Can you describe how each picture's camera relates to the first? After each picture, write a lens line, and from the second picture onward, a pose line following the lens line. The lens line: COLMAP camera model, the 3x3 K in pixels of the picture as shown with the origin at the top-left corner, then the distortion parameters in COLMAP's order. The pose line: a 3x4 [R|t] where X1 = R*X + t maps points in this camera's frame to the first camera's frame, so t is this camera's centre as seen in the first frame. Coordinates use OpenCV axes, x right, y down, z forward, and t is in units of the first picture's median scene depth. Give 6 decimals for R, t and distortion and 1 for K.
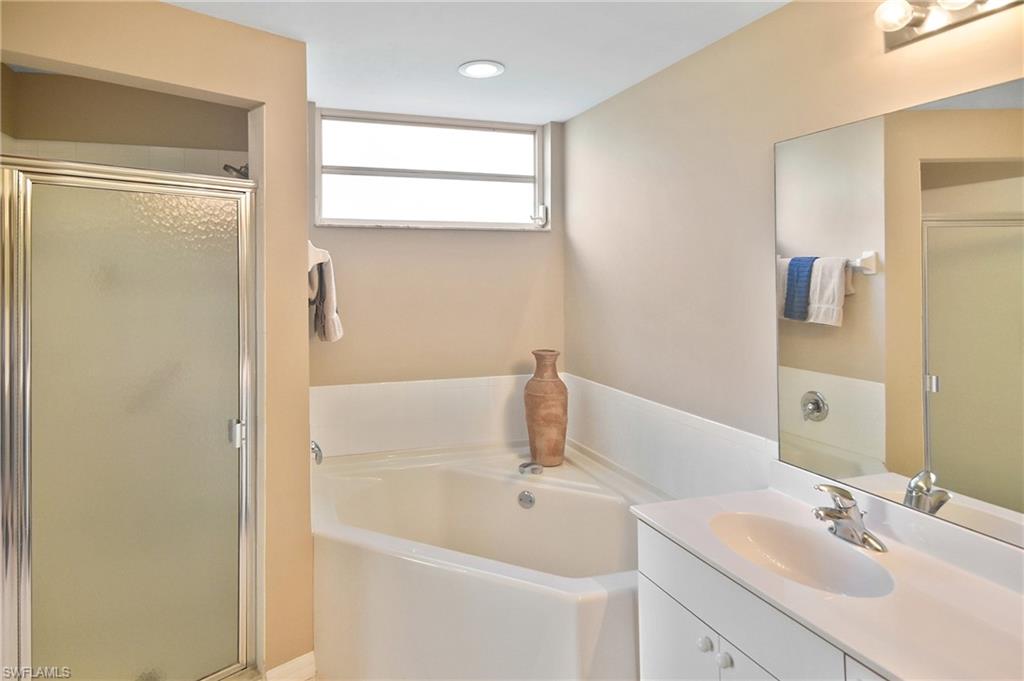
lens RADIAL K [[507.6, 0, 513.0], [0, 507.6, 351.1], [0, 0, 1]] dist [-0.008964, -0.001425]
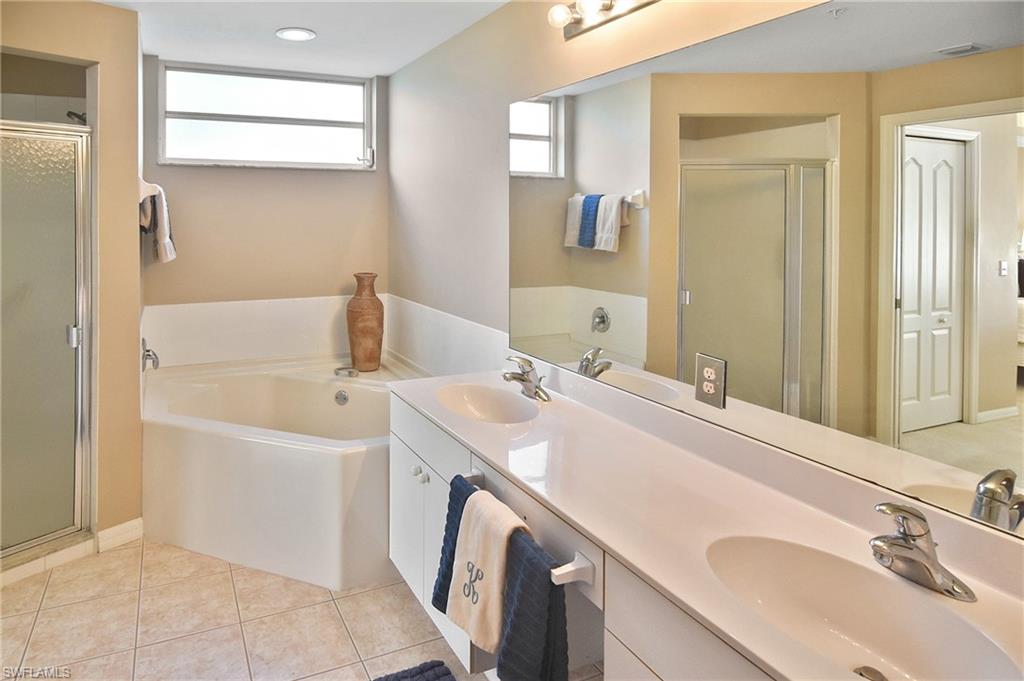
lens RADIAL K [[568.1, 0, 511.7], [0, 568.1, 299.7], [0, 0, 1]] dist [-0.004485, -0.004069]
pose [[0.996765, -0.008726, 0.079896, 0.296000], [0.009537, 0.999907, -0.009786, 0.075952], [-0.079803, 0.010516, 0.996755, -0.326116]]
